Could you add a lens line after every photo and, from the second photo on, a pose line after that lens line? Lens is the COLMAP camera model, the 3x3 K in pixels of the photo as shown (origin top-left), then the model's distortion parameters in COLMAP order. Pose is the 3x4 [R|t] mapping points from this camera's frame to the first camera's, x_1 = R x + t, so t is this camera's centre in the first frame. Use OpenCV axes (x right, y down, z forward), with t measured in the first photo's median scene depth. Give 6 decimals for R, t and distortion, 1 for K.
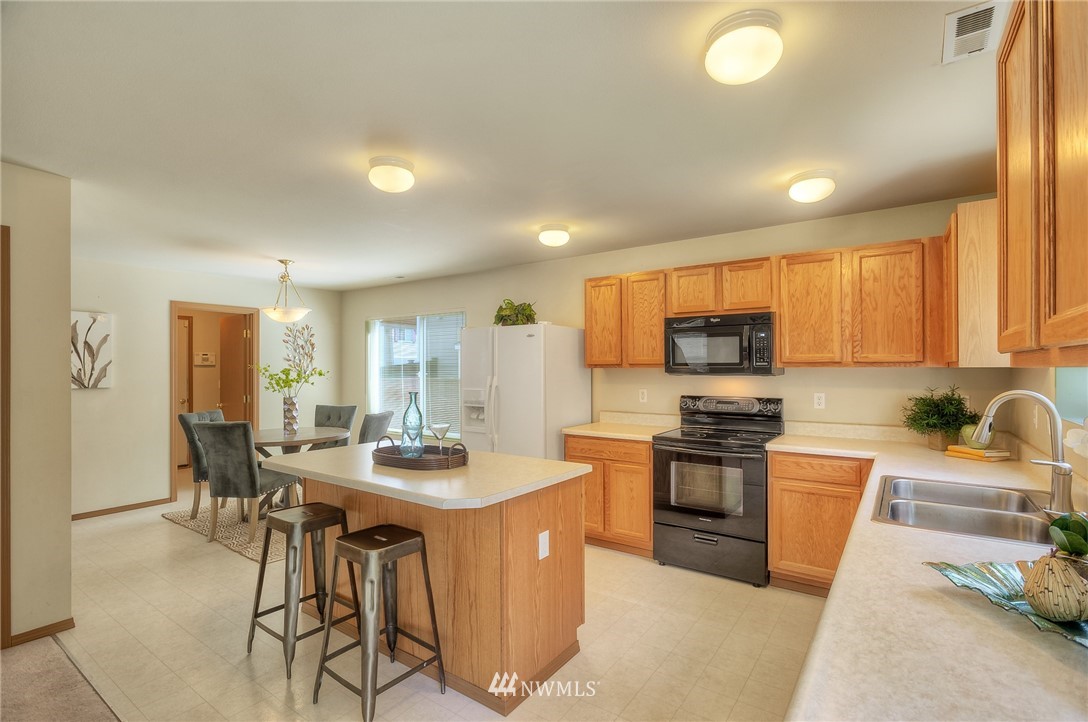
lens RADIAL K [[508.0, 0, 550.0], [0, 508.0, 365.8], [0, 0, 1]] dist [-0.003599, 0.001011]
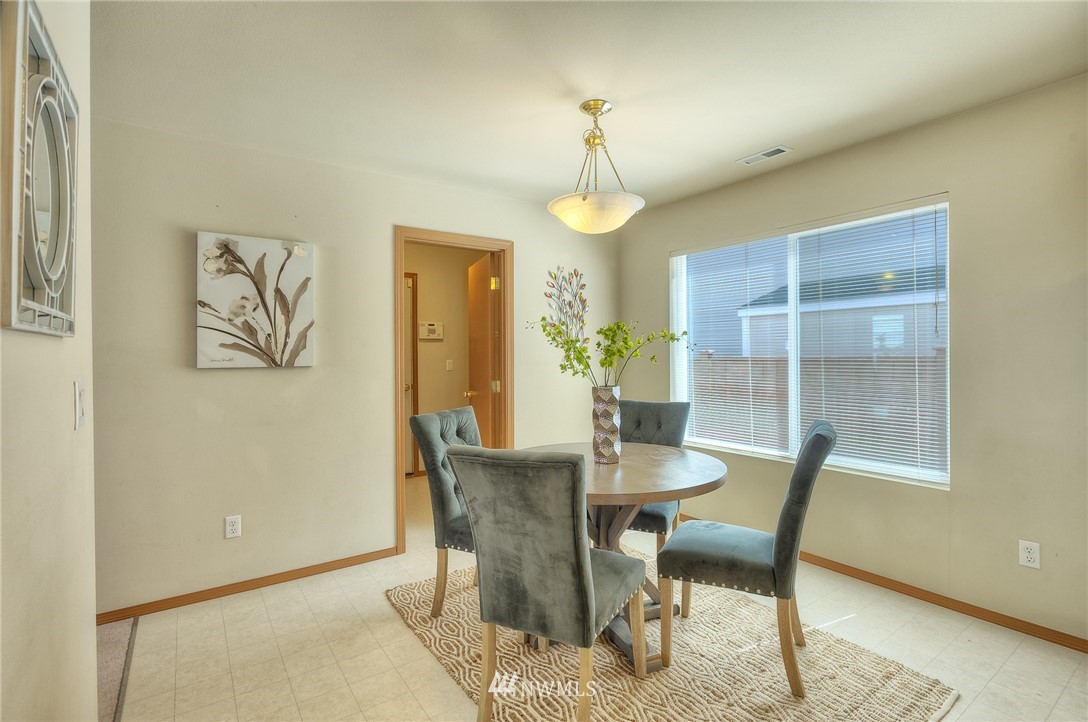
lens RADIAL K [[508.0, 0, 543.9], [0, 508.0, 349.6], [0, 0, 1]] dist [-0.003599, 0.001011]
pose [[0.941038, -0.009107, -0.338178, -0.405485], [0.007401, 0.999953, -0.006334, 0.029419], [0.338220, 0.003458, 0.941061, 0.527543]]
